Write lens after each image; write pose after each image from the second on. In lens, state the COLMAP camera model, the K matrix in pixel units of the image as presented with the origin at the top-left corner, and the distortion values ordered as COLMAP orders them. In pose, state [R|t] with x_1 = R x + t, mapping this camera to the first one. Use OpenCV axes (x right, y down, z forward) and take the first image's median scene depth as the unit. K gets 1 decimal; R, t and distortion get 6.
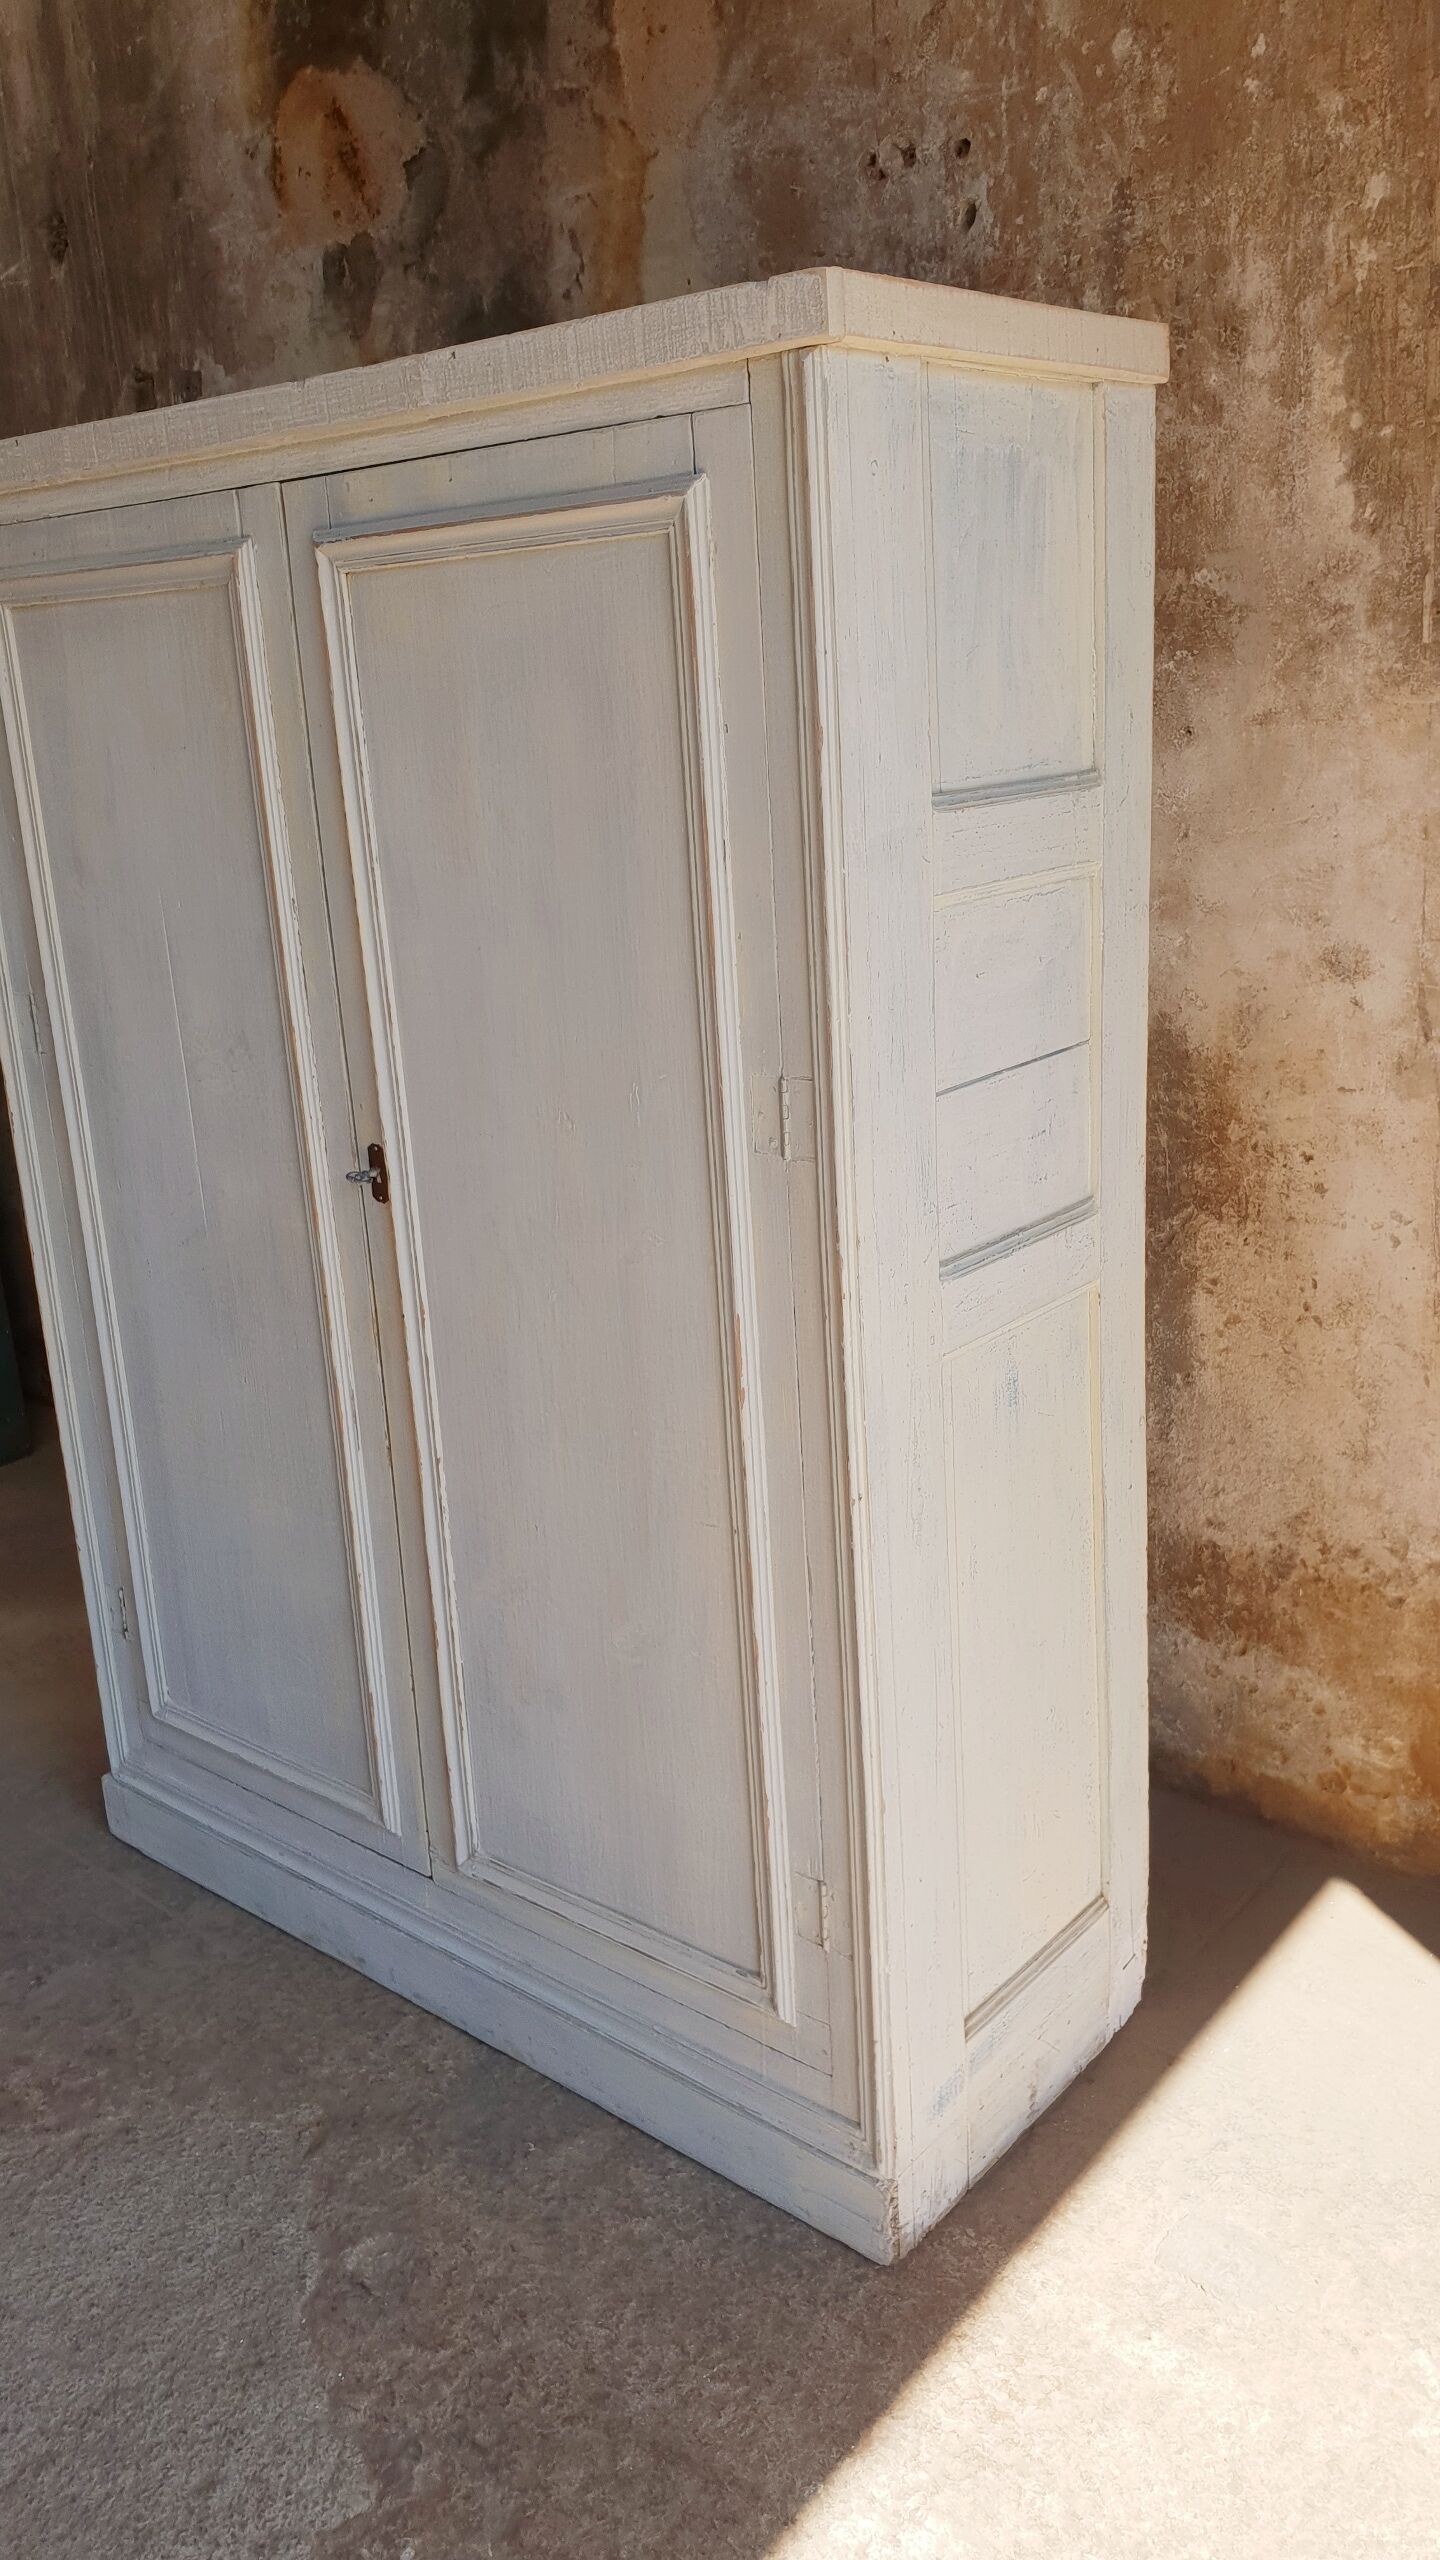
lens RADIAL K [[2021.9, 0, 734.2], [0, 2021.9, 1264.6], [0, 0, 1]] dist [-0.016470, 0.045135]
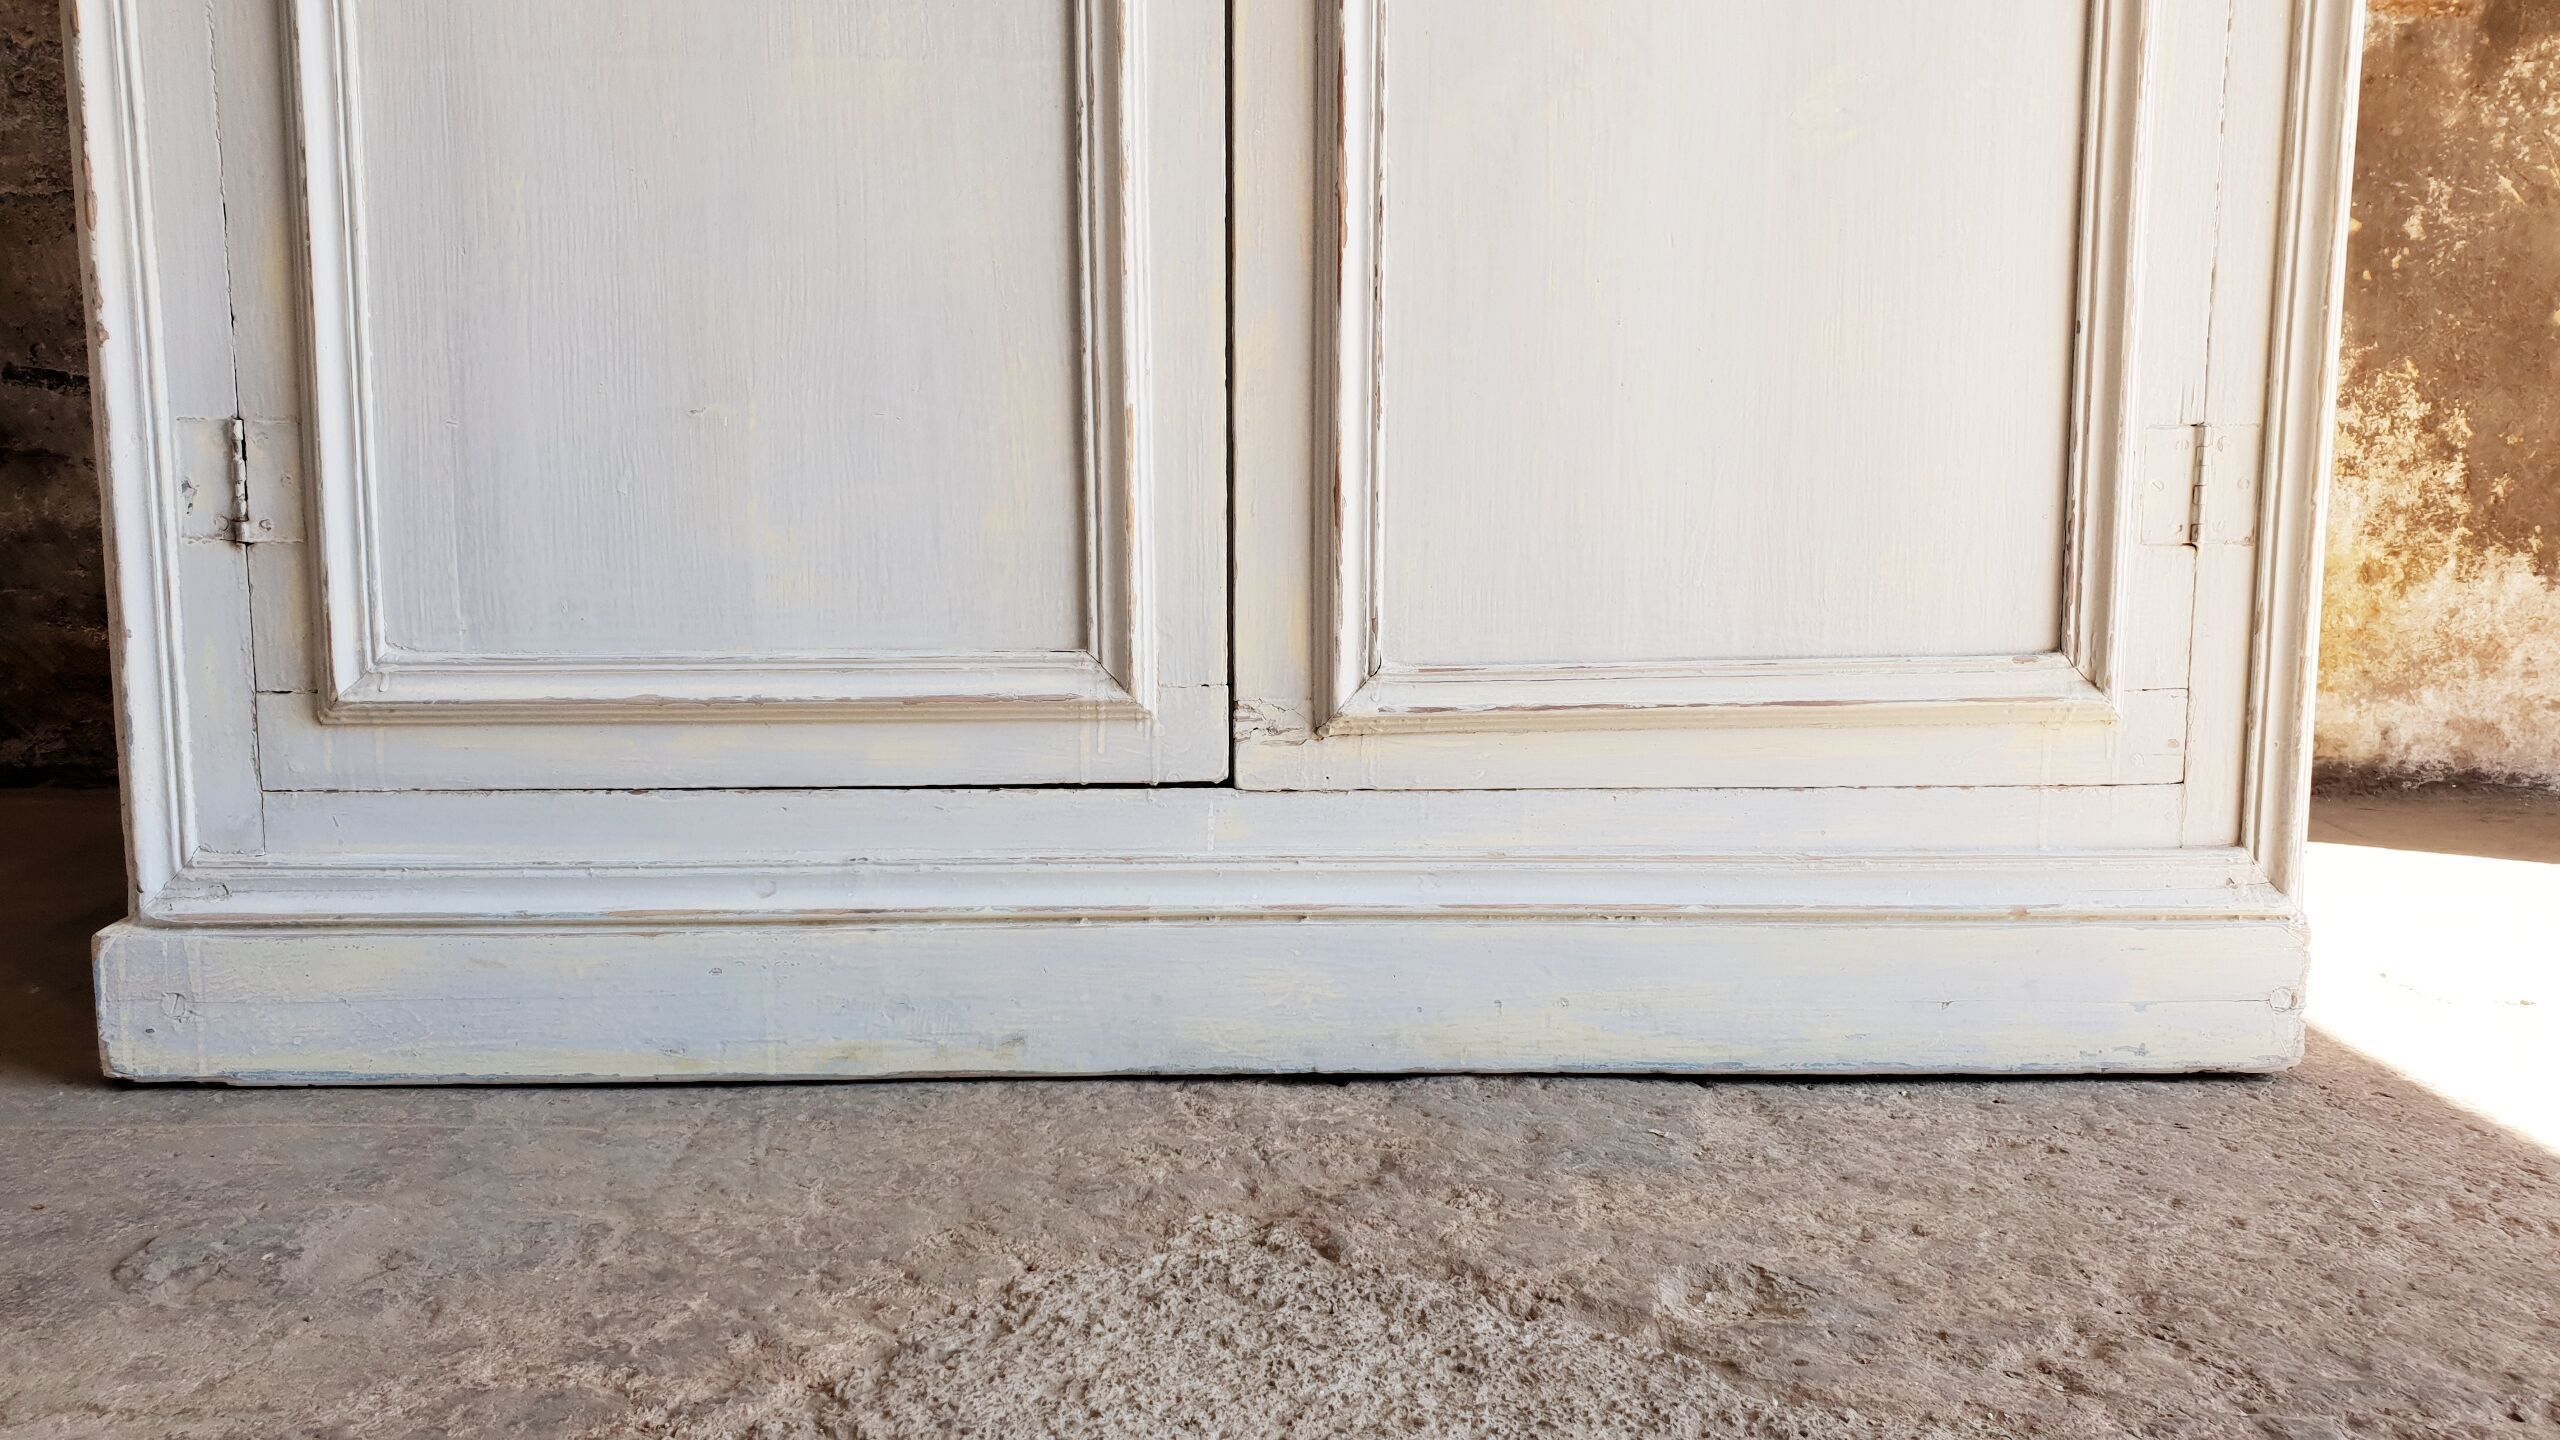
lens RADIAL K [[2021.9, 0, 1255.3], [0, 2021.9, 709.2], [0, 0, 1]] dist [-0.016470, 0.045135]
pose [[0.745999, -0.035380, 0.665007, -0.477805], [0.148716, 0.982220, -0.114571, 0.339068], [-0.649130, 0.184367, 0.737997, 0.600143]]
